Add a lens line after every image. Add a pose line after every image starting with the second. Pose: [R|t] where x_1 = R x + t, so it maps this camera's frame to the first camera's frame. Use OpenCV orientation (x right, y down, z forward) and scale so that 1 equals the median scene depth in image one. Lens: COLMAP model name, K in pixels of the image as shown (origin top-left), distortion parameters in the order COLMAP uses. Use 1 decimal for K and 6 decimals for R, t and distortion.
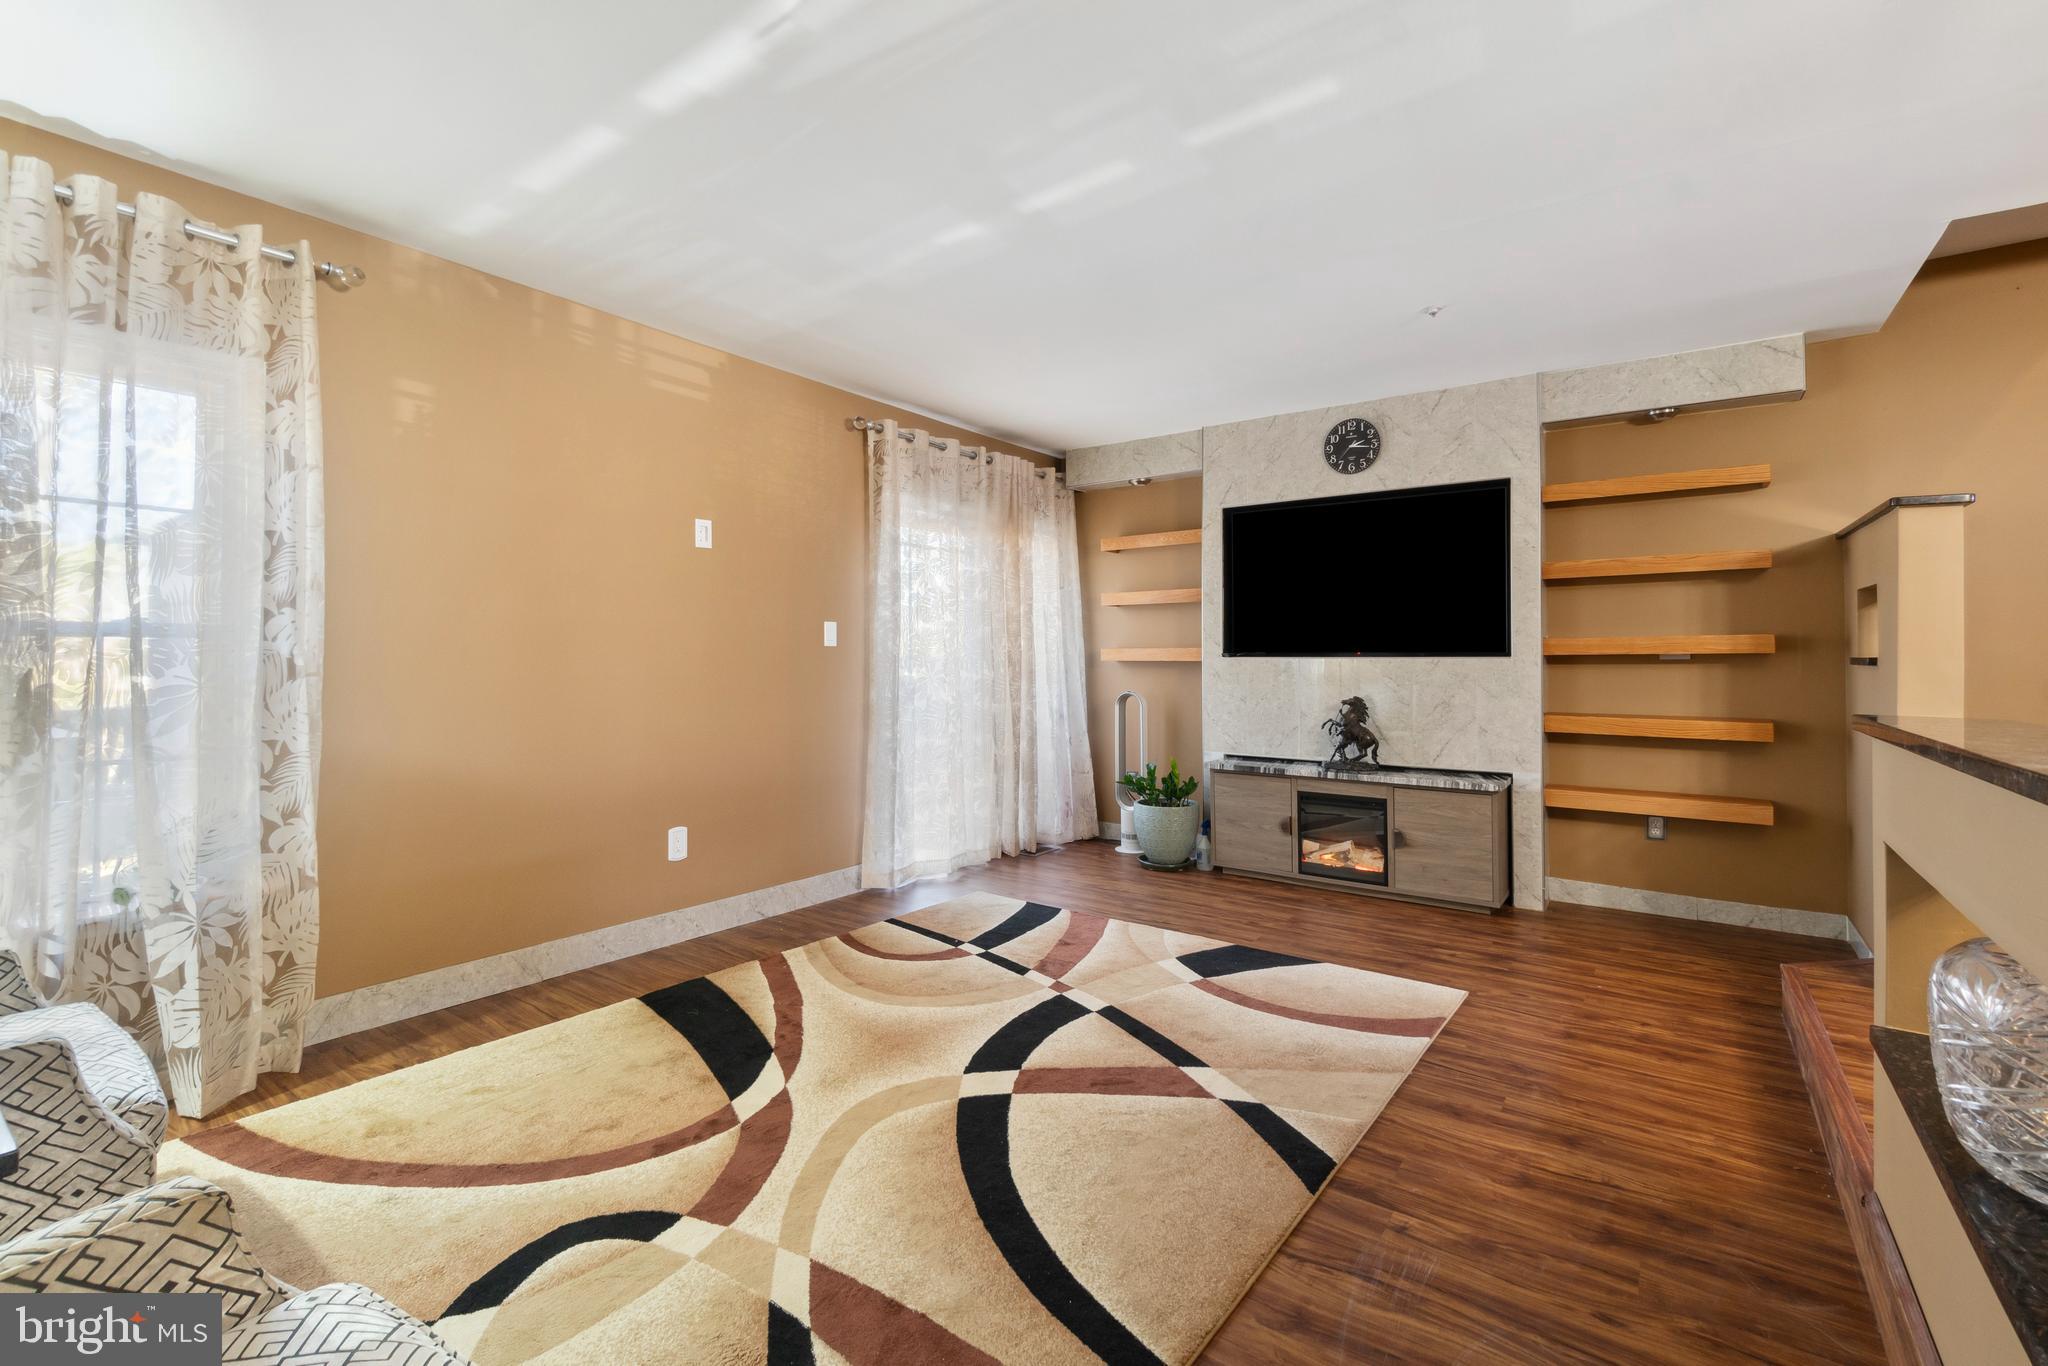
lens RADIAL K [[901.3, 0, 1022.7], [0, 901.3, 645.8], [0, 0, 1]] dist [-0.009115, 0.000153]
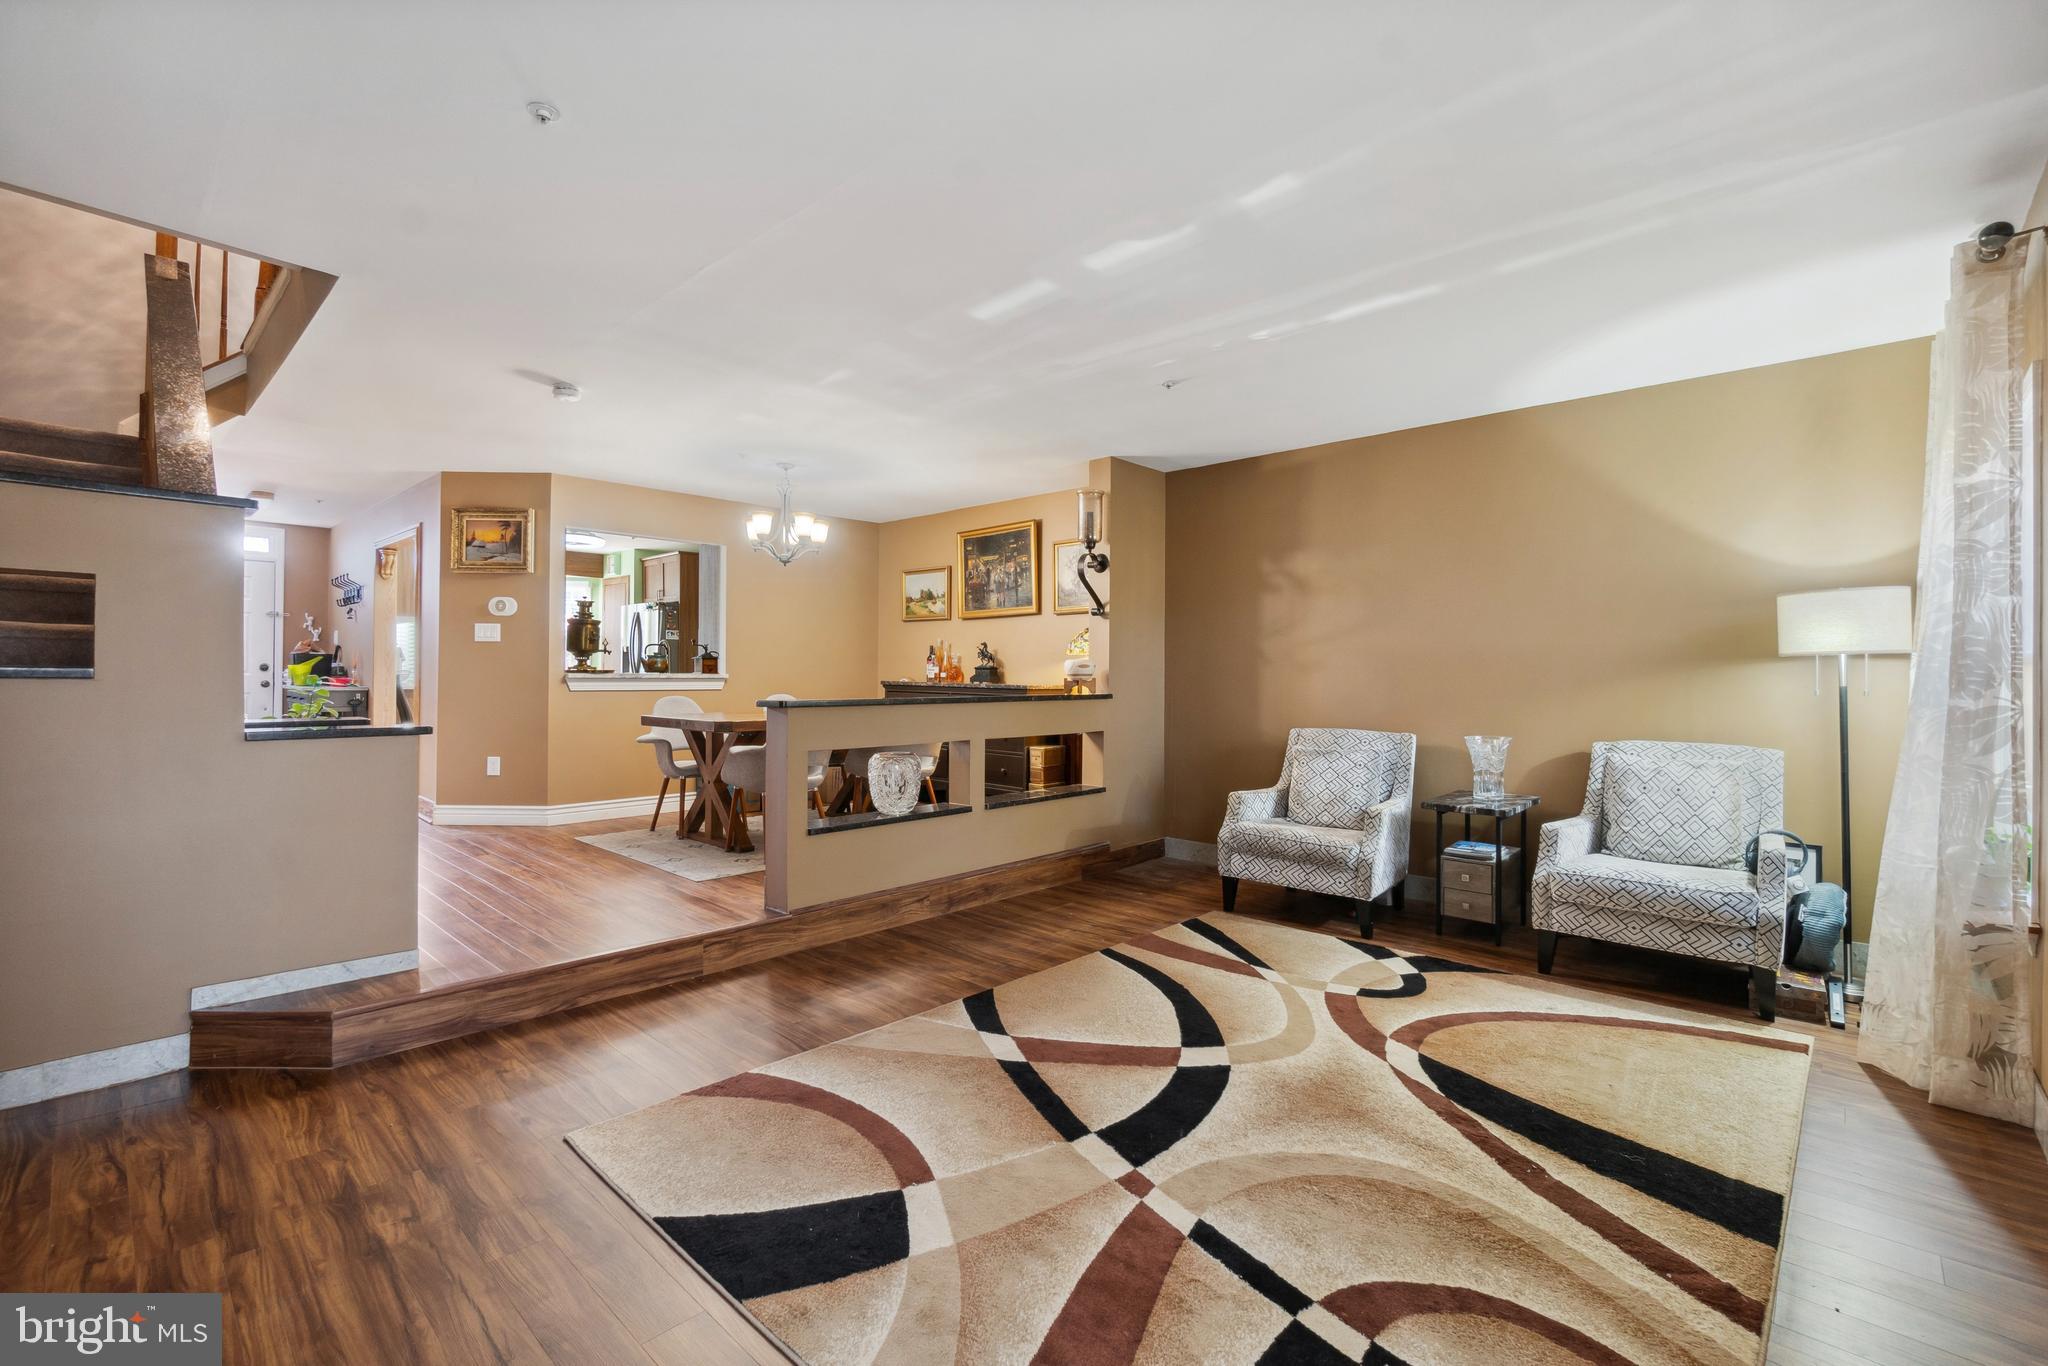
lens RADIAL K [[887.8, 0, 1018.0], [0, 887.8, 673.1], [0, 0, 1]] dist [-0.006642, -0.000091]
pose [[-0.993291, -0.007306, 0.115414, 0.041255], [-0.009735, 0.999743, -0.020497, 0.017059], [-0.115234, -0.021483, -0.993106, 1.240069]]
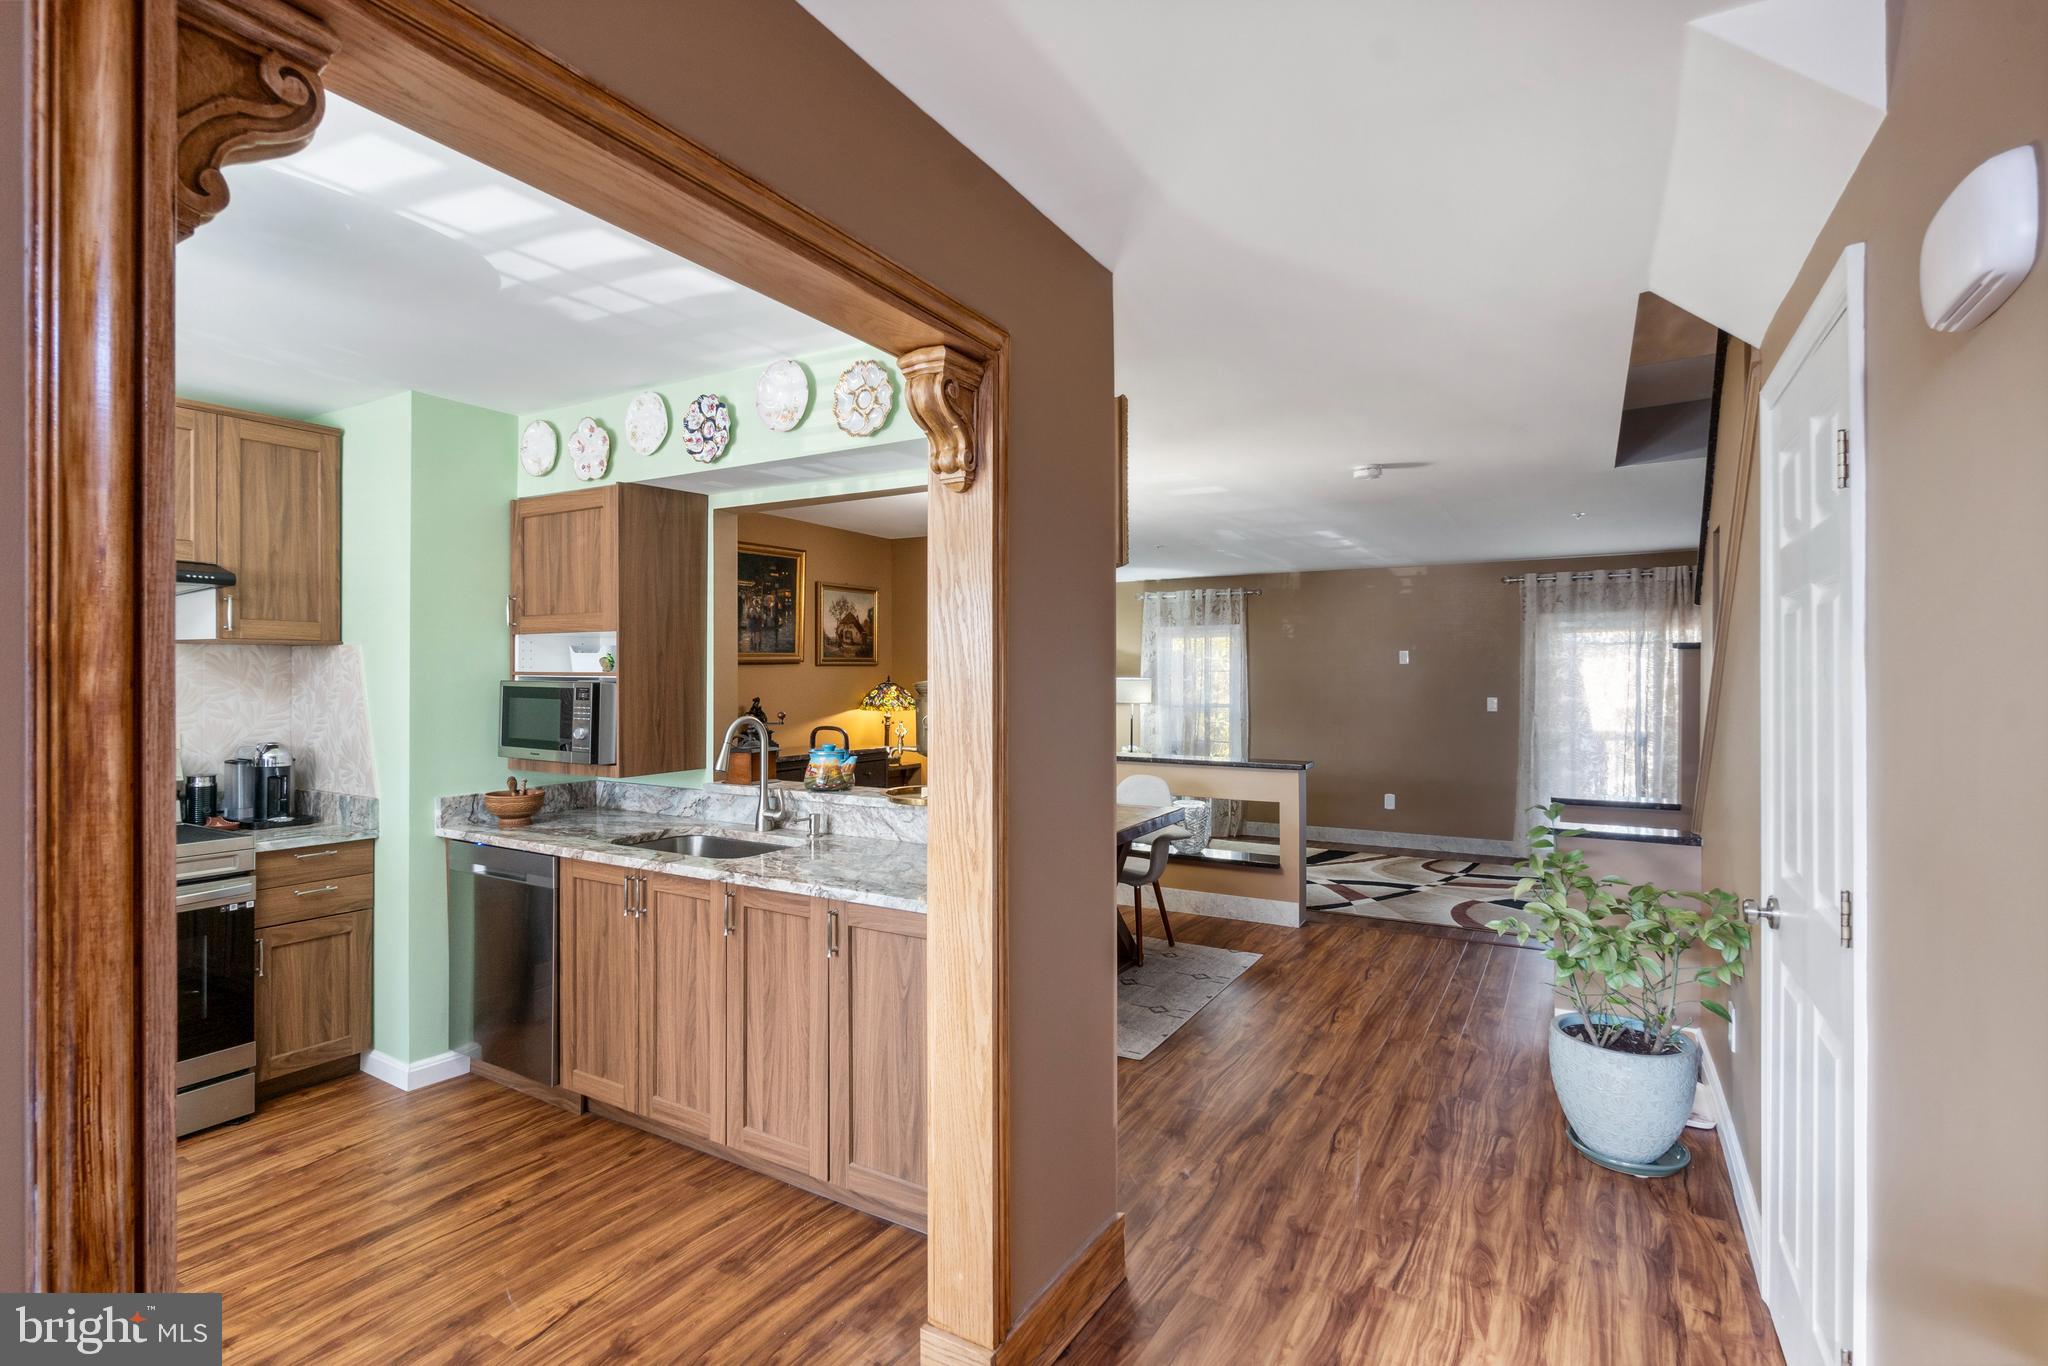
lens RADIAL K [[966.7, 0, 1007.6], [0, 966.7, 678.0], [0, 0, 1]] dist [-0.003576, -0.000235]
pose [[0.096574, 0.001396, -0.995325, 1.607018], [0.020813, 0.999778, 0.003422, -0.093386], [0.995108, -0.021046, 0.096524, -0.121676]]
